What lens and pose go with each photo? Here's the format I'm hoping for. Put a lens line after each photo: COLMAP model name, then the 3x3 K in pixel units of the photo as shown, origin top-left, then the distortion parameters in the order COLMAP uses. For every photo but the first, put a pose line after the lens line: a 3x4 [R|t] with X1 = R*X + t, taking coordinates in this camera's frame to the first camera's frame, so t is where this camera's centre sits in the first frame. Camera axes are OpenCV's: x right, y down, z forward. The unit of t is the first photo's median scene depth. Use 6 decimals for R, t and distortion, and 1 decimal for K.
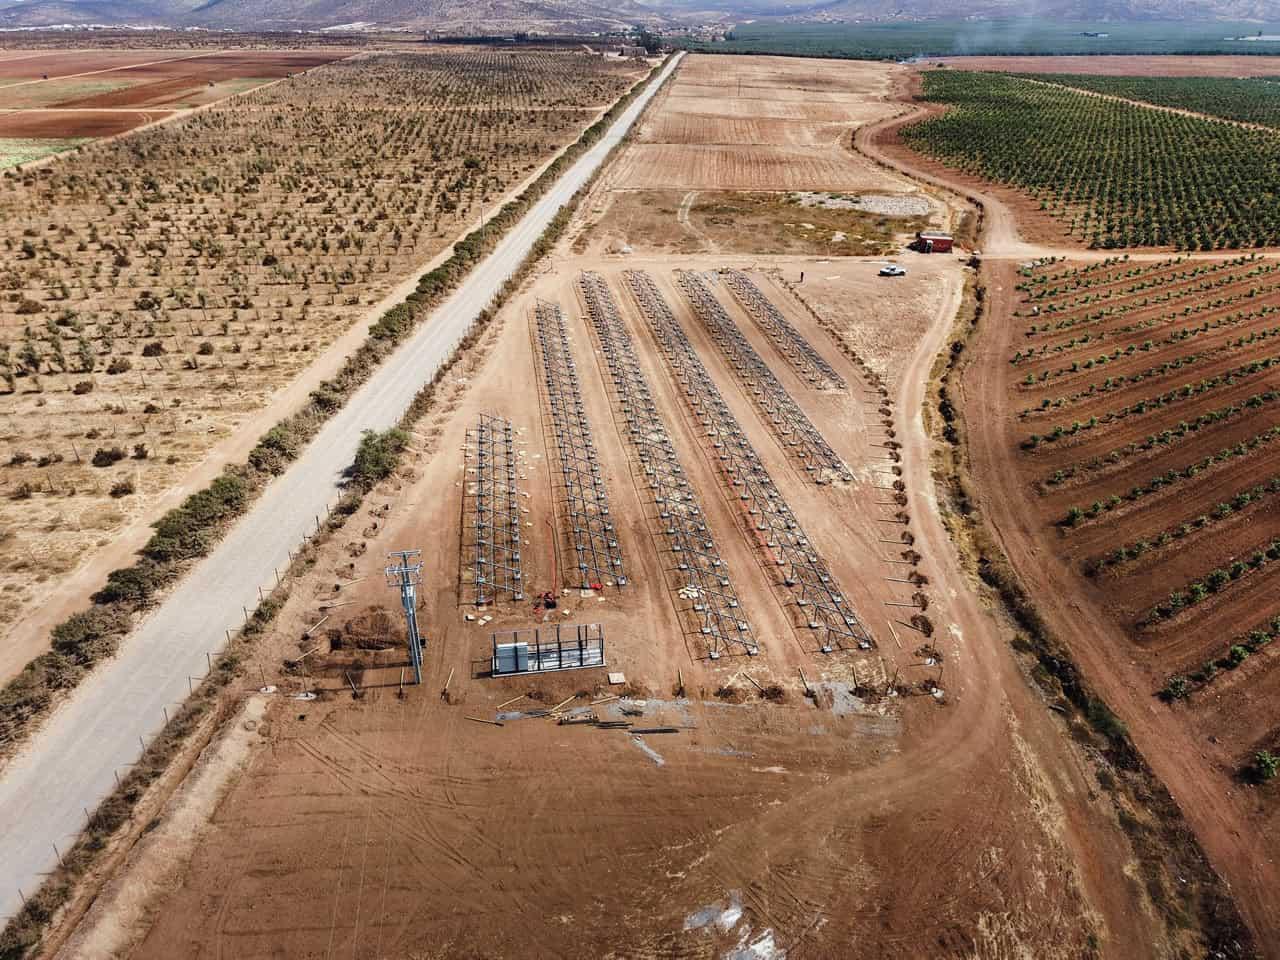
lens RADIAL K [[856.2, 0, 639.6], [0, 856.2, 475.5], [0, 0, 1]] dist [0.026593, -0.022041]
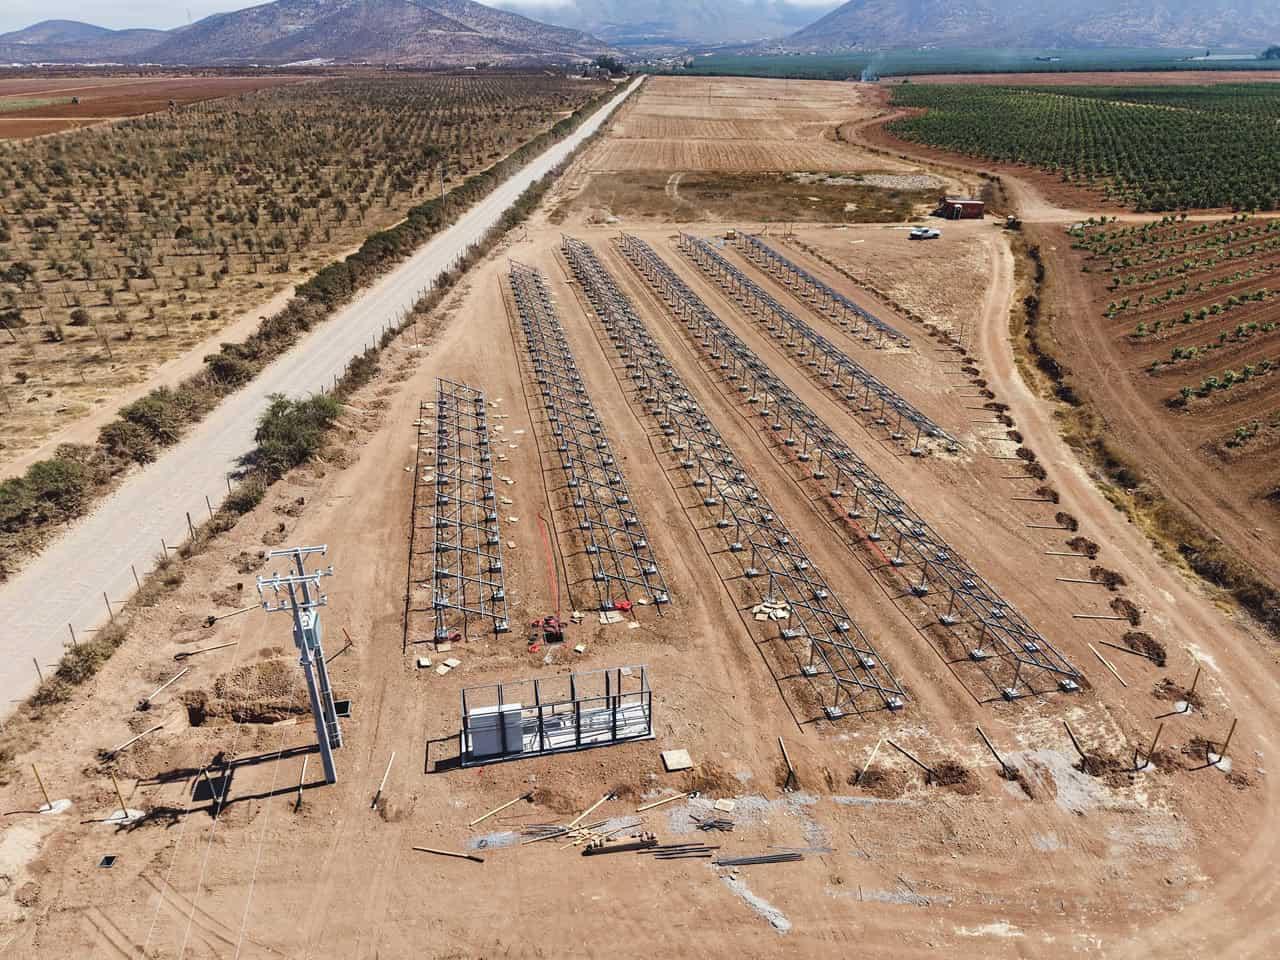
lens RADIAL K [[856.2, 0, 639.5], [0, 856.2, 475.8], [0, 0, 1]] dist [0.026593, -0.022041]
pose [[0.998997, -0.029427, 0.033759, -0.041320], [0.030631, 0.998892, -0.035720, 0.040315], [-0.032671, 0.036718, 0.998791, 0.256621]]
